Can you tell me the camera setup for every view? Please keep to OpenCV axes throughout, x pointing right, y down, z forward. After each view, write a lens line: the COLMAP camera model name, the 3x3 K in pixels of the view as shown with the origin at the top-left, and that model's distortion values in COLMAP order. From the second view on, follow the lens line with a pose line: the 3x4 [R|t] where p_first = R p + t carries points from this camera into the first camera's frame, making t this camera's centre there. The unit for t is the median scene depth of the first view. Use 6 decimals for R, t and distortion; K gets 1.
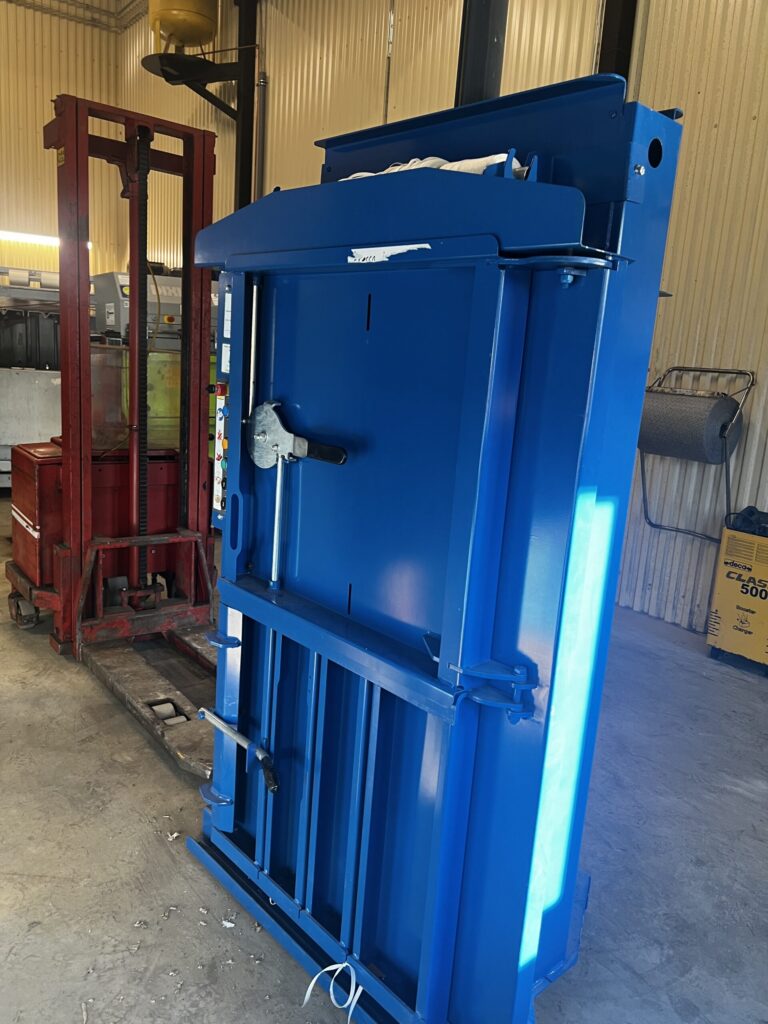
lens RADIAL K [[732.1, 0, 384.0], [0, 732.1, 512.0], [0, 0, 1]] dist [0.003788, -0.021666]
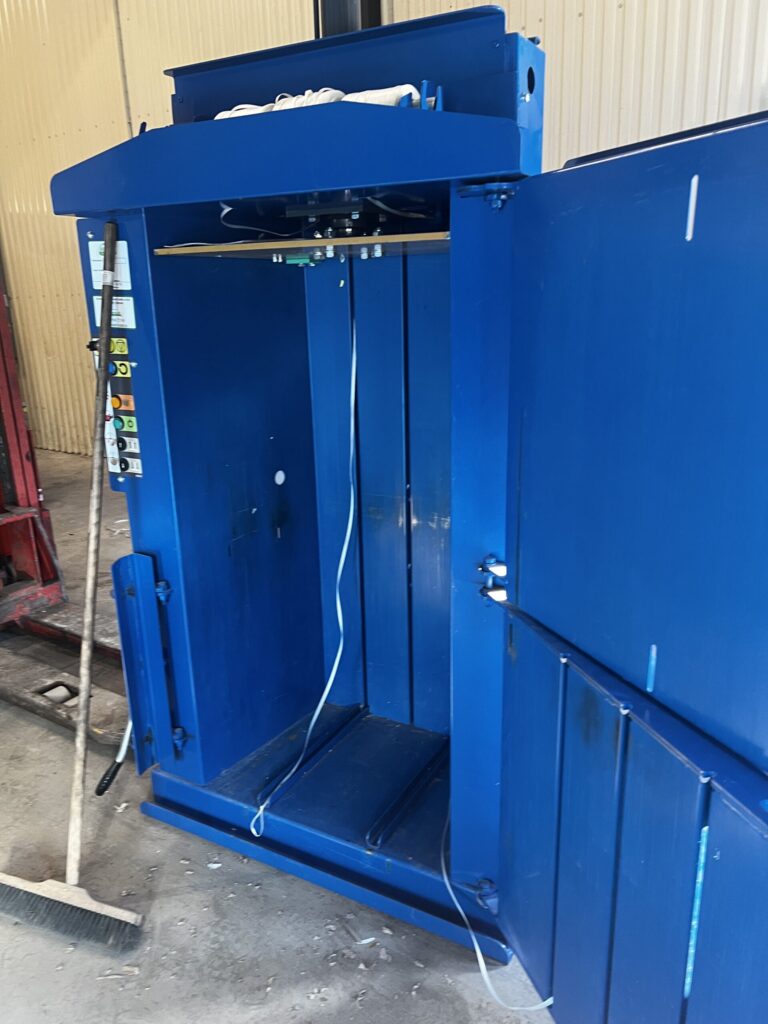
lens RADIAL K [[732.1, 0, 384.0], [0, 732.1, 512.0], [0, 0, 1]] dist [0.003788, -0.021666]
pose [[0.946301, -0.179765, 0.268697, -0.127178], [0.154071, 0.981460, 0.114012, -0.005756], [-0.284211, -0.066491, 0.956453, -0.017593]]
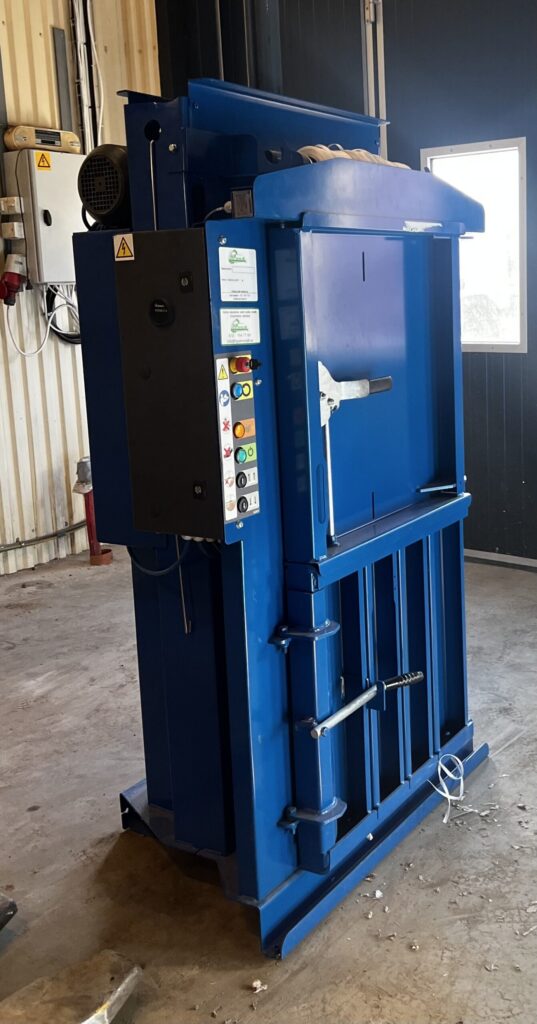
lens RADIAL K [[1196.1, 0, 269.8], [0, 1196.1, 488.6], [0, 0, 1]] dist [0.072663, -0.022422]
pose [[-0.260386, -0.232146, 0.937181, -1.124431], [0.209763, 0.933877, 0.289609, -0.311163], [-0.942443, 0.271996, -0.194472, 0.945009]]
